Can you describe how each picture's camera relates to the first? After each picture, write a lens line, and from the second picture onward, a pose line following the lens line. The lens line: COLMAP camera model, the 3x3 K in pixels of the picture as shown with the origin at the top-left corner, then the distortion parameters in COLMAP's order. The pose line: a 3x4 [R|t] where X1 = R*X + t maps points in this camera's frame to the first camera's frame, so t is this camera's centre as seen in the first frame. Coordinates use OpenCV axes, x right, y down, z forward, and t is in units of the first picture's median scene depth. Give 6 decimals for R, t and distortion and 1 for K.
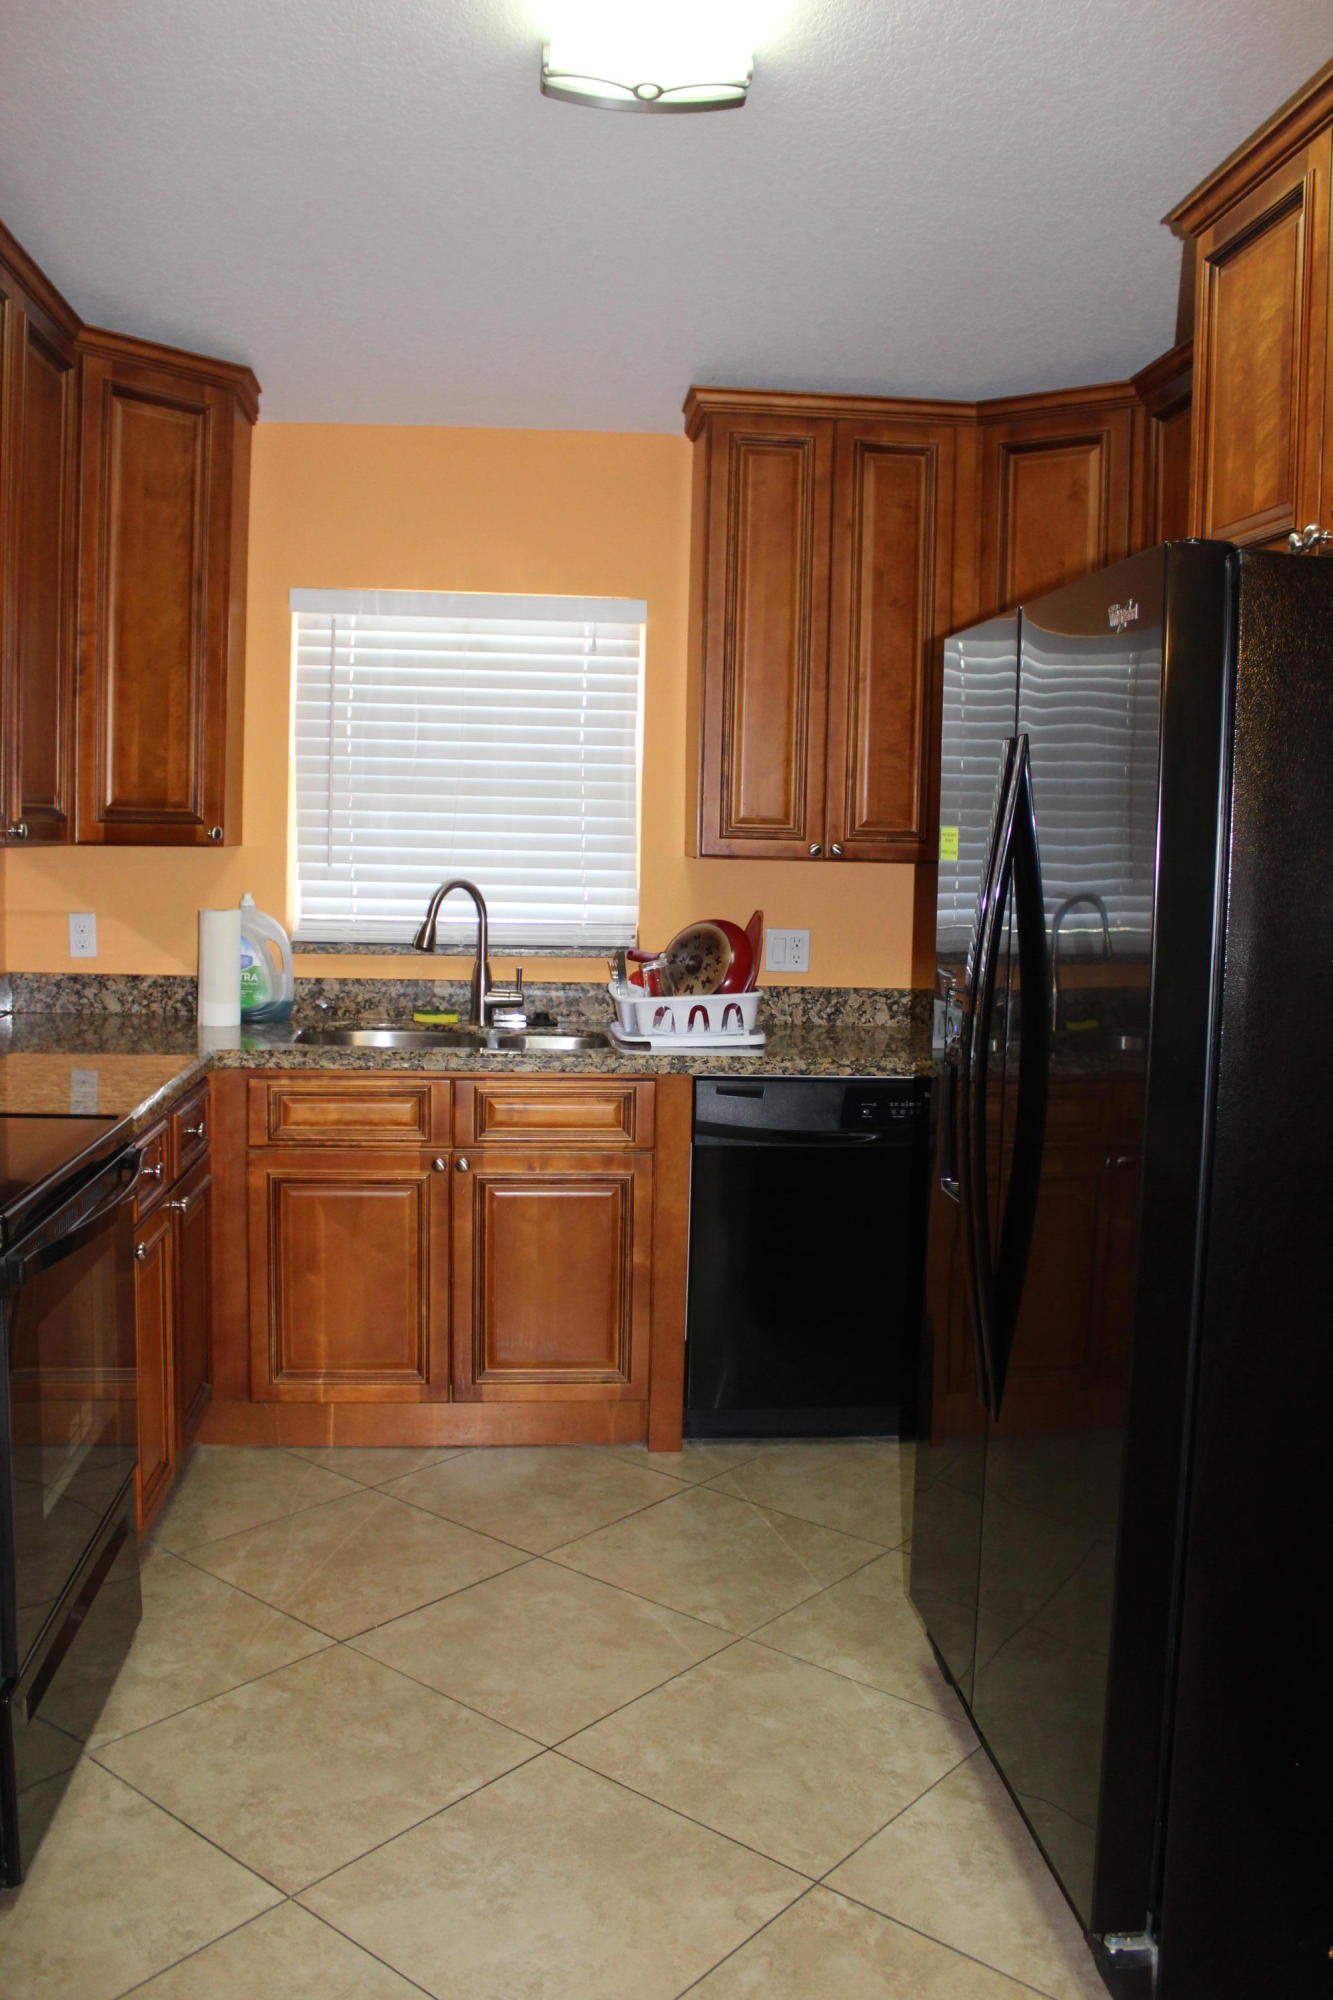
lens RADIAL K [[1673.8, 0, 680.8], [0, 1673.8, 977.8], [0, 0, 1]] dist [-0.134126, 0.080799]
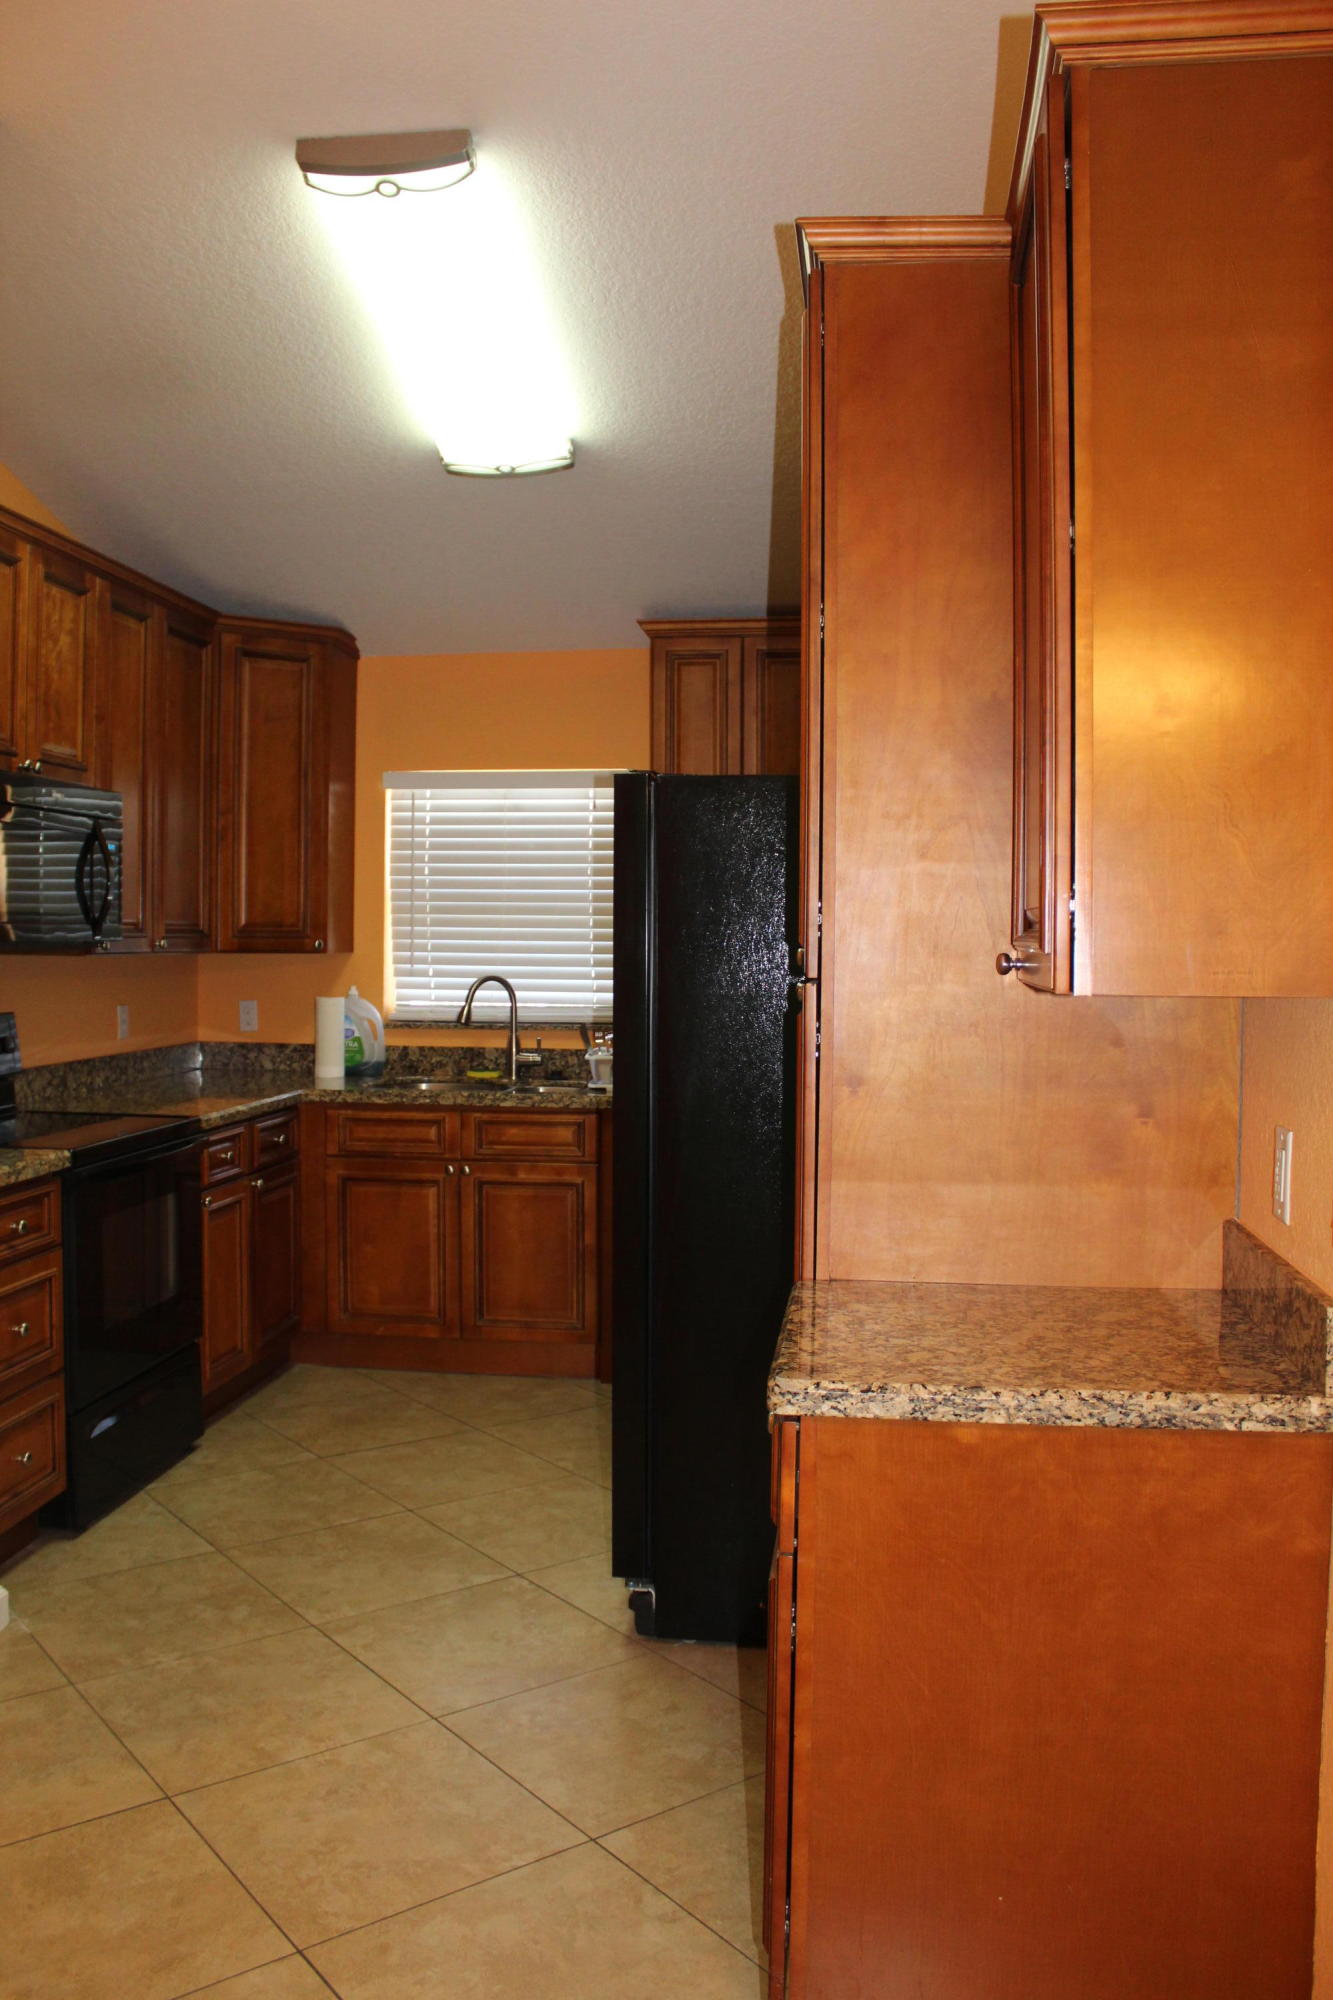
lens RADIAL K [[1673.8, 0, 663.5], [0, 1673.8, 994.7], [0, 0, 1]] dist [-0.134126, 0.080799]
pose [[0.972338, -0.008362, -0.233427, 0.369906], [-0.004592, 0.998482, -0.054896, 0.037868], [0.233532, 0.054449, 0.970823, -0.368164]]
